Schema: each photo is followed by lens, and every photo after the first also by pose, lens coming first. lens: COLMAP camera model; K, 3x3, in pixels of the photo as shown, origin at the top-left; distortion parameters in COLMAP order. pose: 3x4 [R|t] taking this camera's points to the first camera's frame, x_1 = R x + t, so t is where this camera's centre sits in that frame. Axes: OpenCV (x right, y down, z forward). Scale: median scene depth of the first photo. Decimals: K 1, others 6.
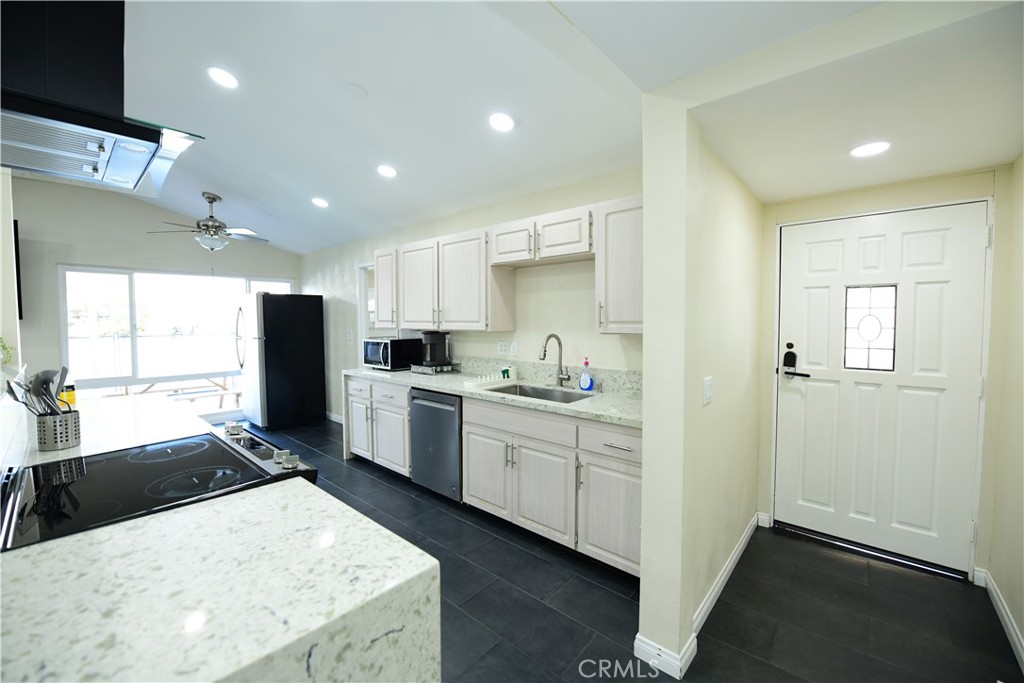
lens RADIAL K [[407.8, 0, 509.8], [0, 407.8, 336.9], [0, 0, 1]] dist [-0.017443, -0.002119]
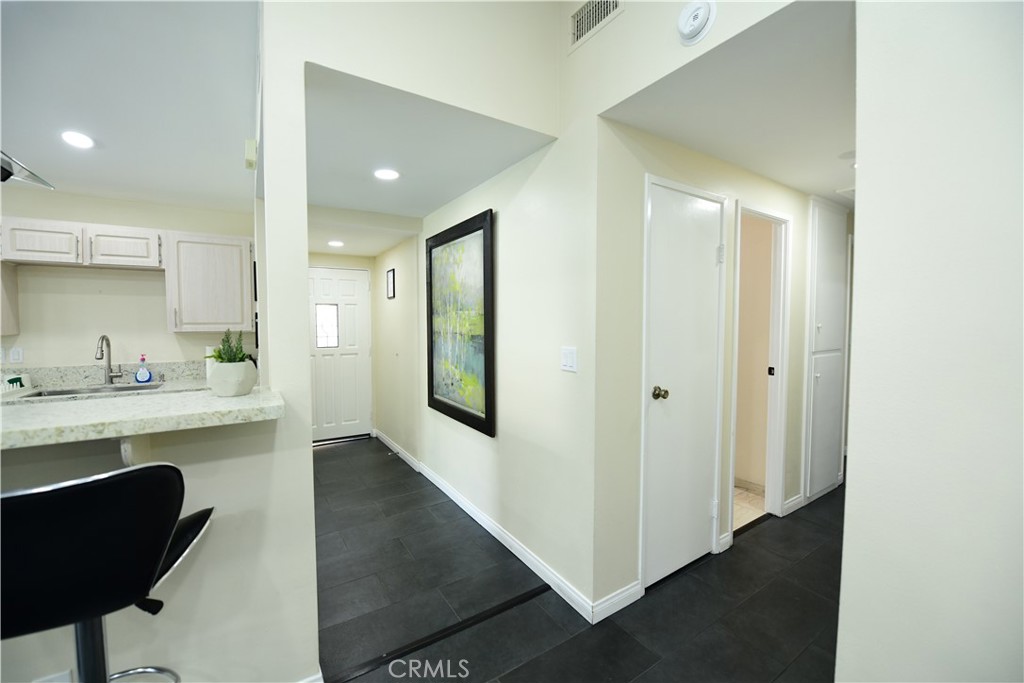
lens RADIAL K [[407.8, 0, 510.9], [0, 407.8, 337.8], [0, 0, 1]] dist [-0.017443, -0.002119]
pose [[0.272277, -0.037788, 0.961477, -0.636644], [0.039582, 0.998823, 0.028047, 0.013097], [-0.961405, 0.030420, 0.273452, -0.327532]]
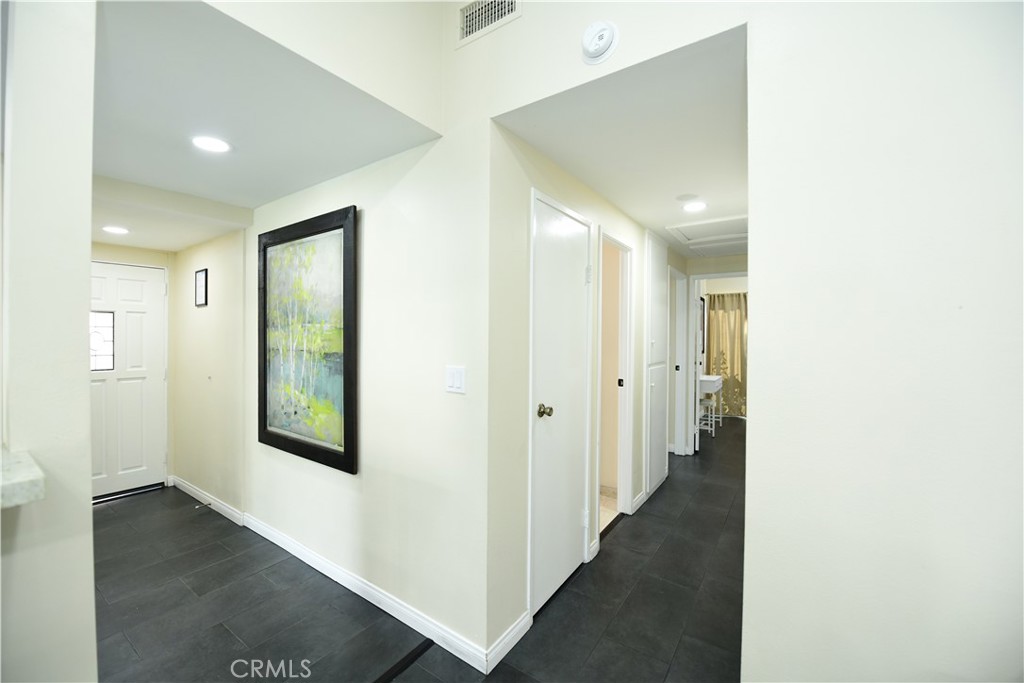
lens RADIAL K [[407.8, 0, 509.8], [0, 407.8, 337.4], [0, 0, 1]] dist [-0.017443, -0.002119]
pose [[-0.117492, -0.001370, 0.993073, -0.572269], [0.035360, 0.999359, 0.005562, 0.007776], [-0.992444, 0.035769, -0.117368, -0.241545]]
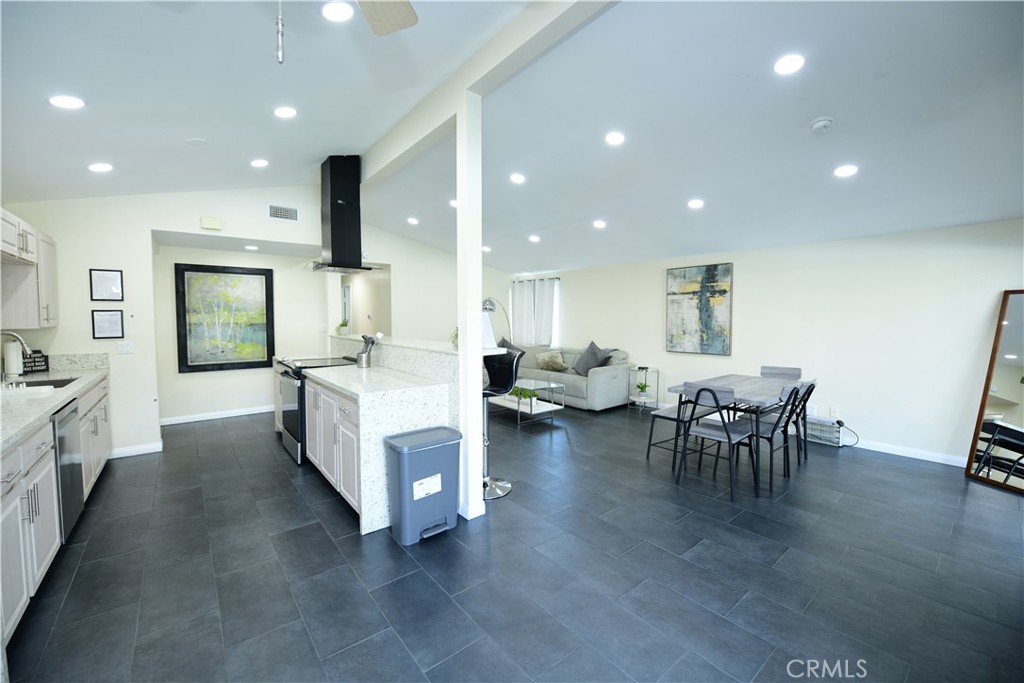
lens RADIAL K [[407.8, 0, 514.9], [0, 407.8, 338.4], [0, 0, 1]] dist [-0.017443, -0.002119]
pose [[-0.986206, -0.005790, 0.165423, -1.355856], [0.009647, 0.995678, 0.092366, -0.070300], [-0.165243, 0.092688, -0.981888, 1.813682]]
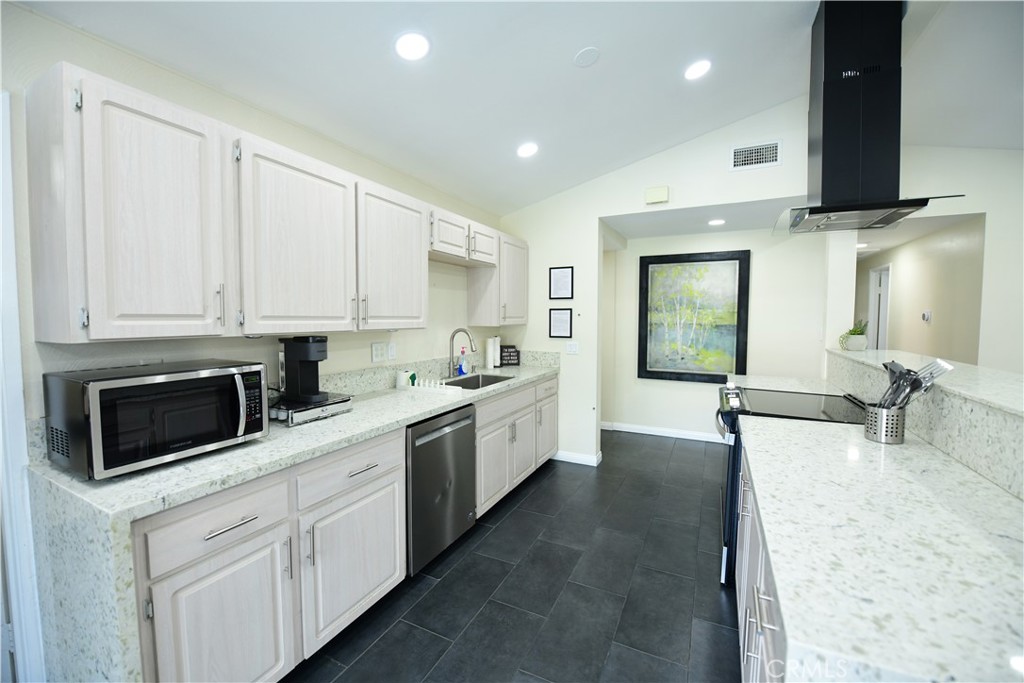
lens RADIAL K [[407.8, 0, 507.7], [0, 407.8, 336.5], [0, 0, 1]] dist [-0.017443, -0.002119]
pose [[-0.240172, -0.047578, 0.969564, -1.030292], [0.038418, 0.997550, 0.058468, -0.046917], [-0.969970, 0.051291, -0.237756, 1.183446]]
